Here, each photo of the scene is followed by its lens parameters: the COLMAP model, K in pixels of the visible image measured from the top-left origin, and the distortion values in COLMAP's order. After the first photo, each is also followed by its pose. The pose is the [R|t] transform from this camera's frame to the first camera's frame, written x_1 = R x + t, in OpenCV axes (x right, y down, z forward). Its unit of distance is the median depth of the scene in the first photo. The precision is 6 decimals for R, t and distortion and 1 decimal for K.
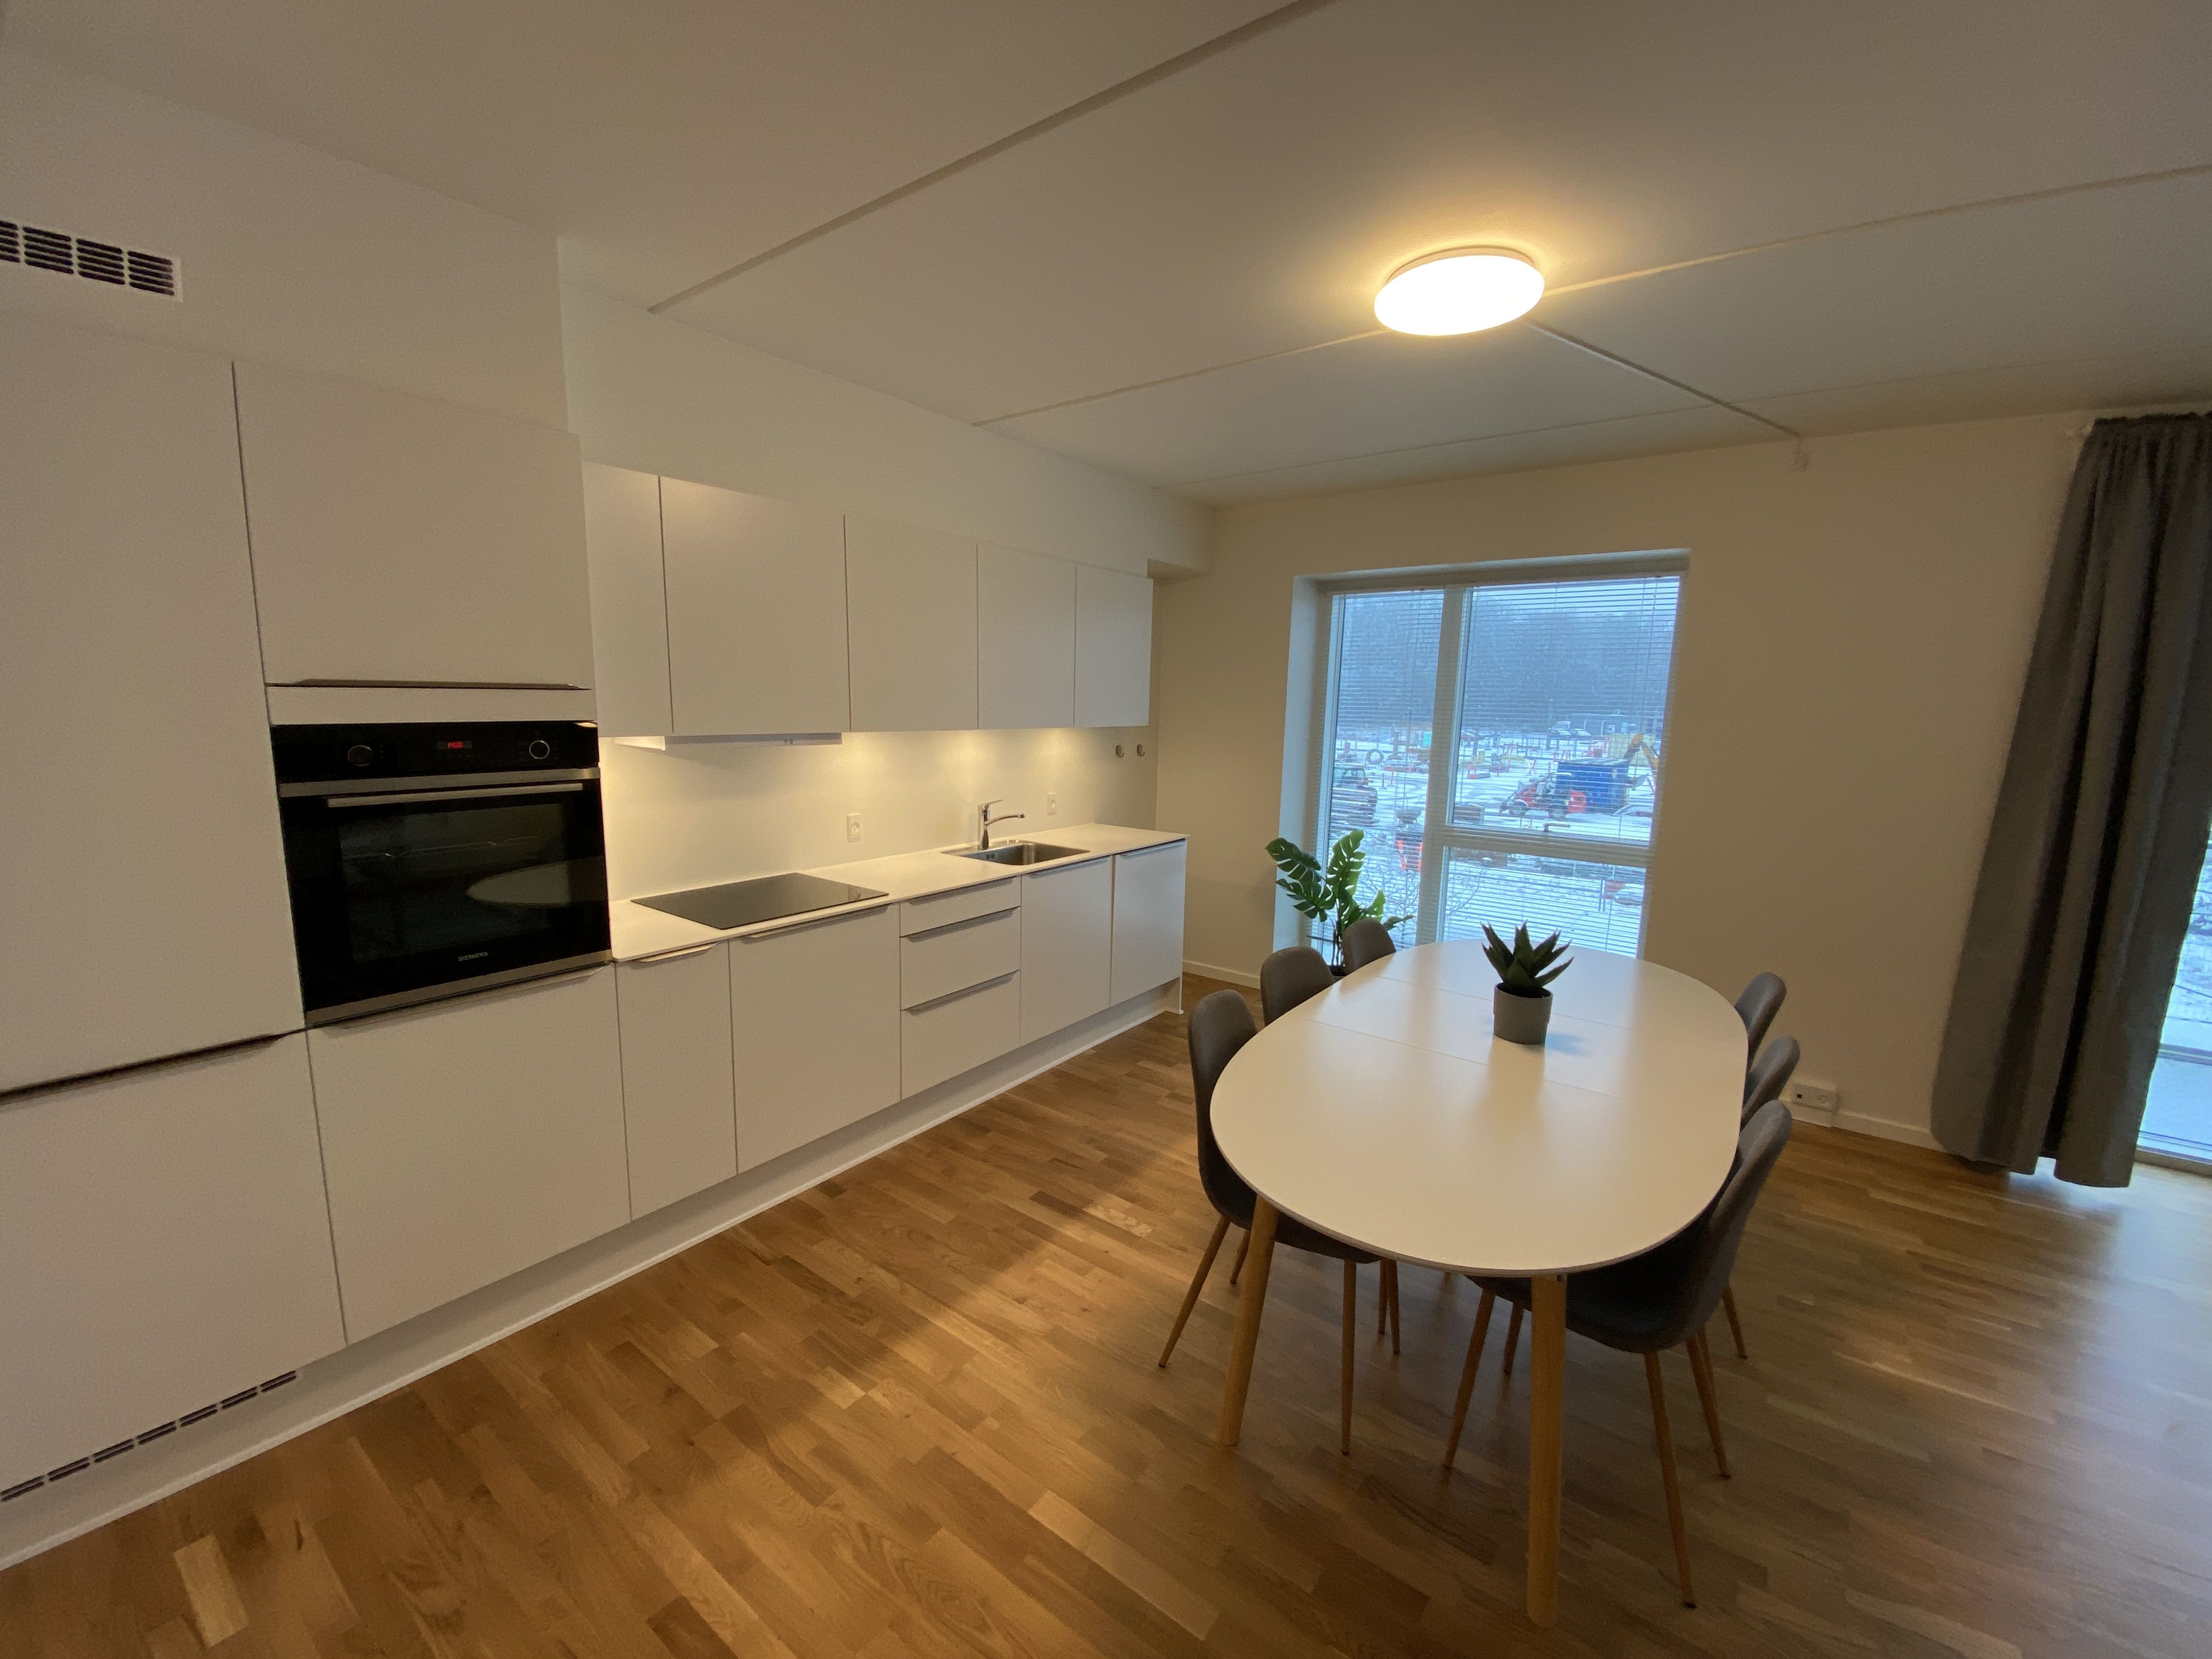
lens RADIAL K [[913.3, 0, 1108.6], [0, 913.3, 817.3], [0, 0, 1]] dist [-0.006673, -0.003711]
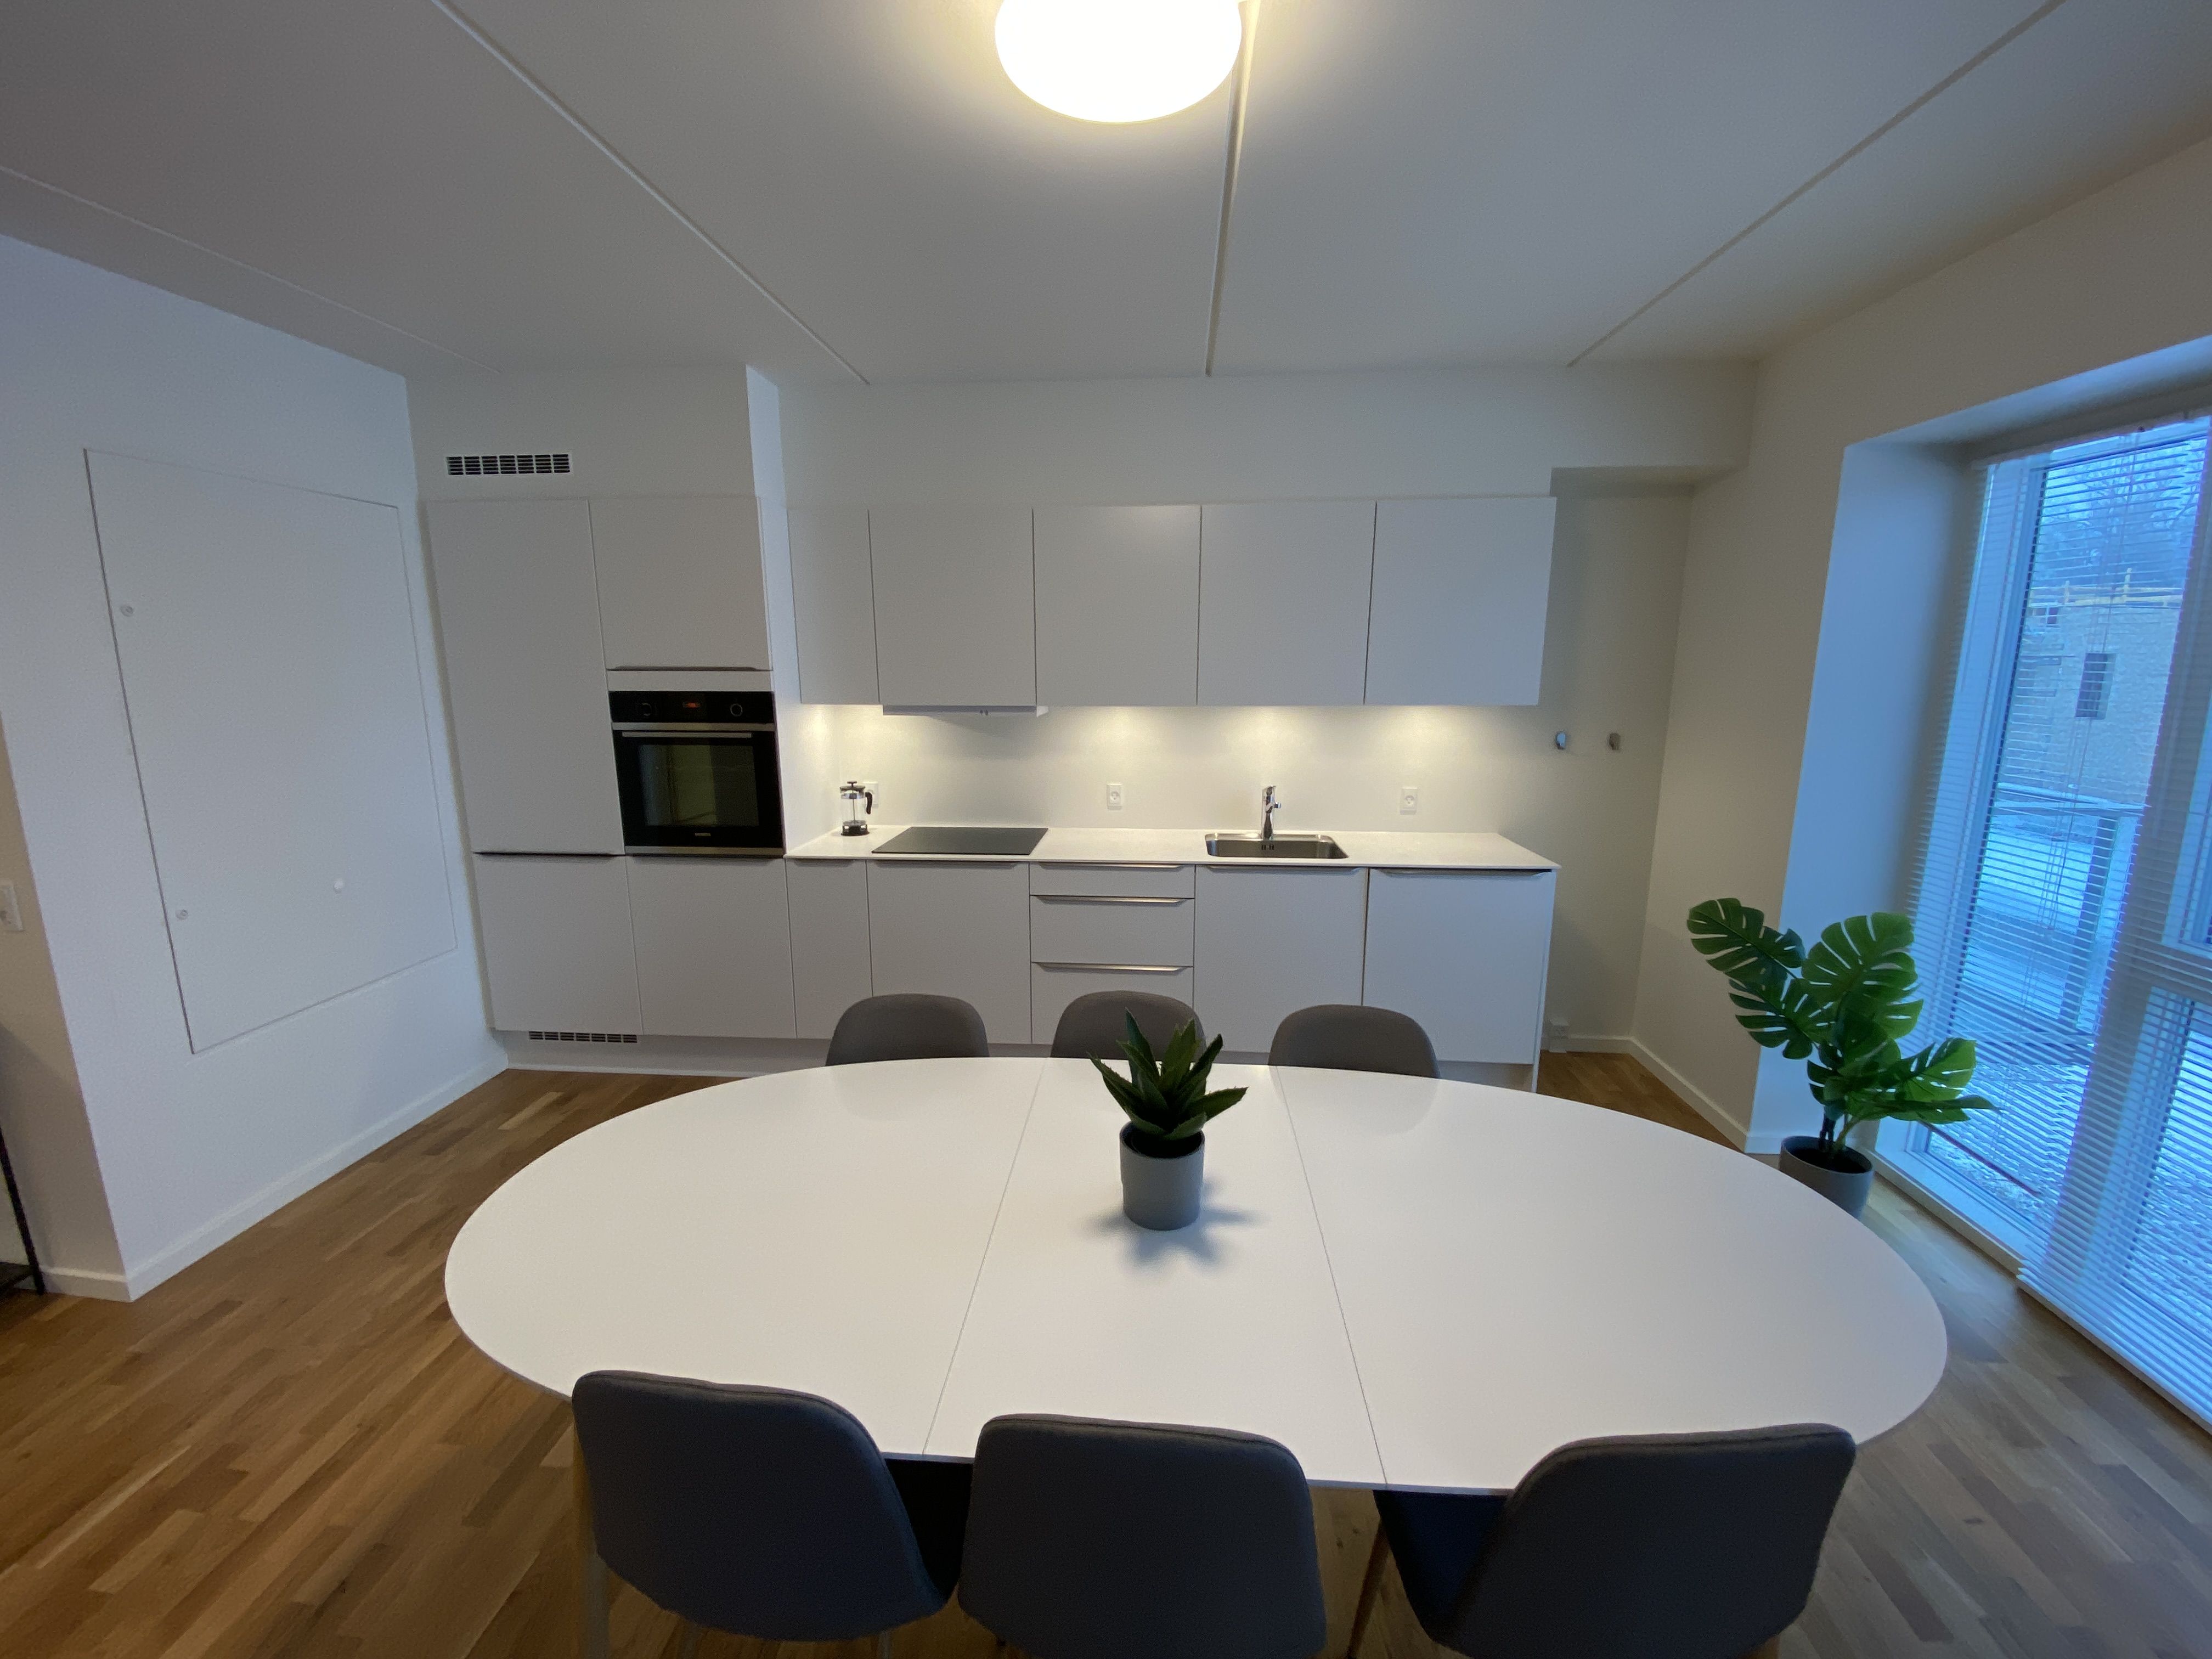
lens RADIAL K [[913.3, 0, 1104.9], [0, 913.3, 844.3], [0, 0, 1]] dist [-0.006673, -0.003711]
pose [[0.518524, 0.145551, -0.842584, 0.931590], [-0.101077, 0.988930, 0.108629, -0.071316], [0.849068, 0.028839, 0.527496, 0.650383]]
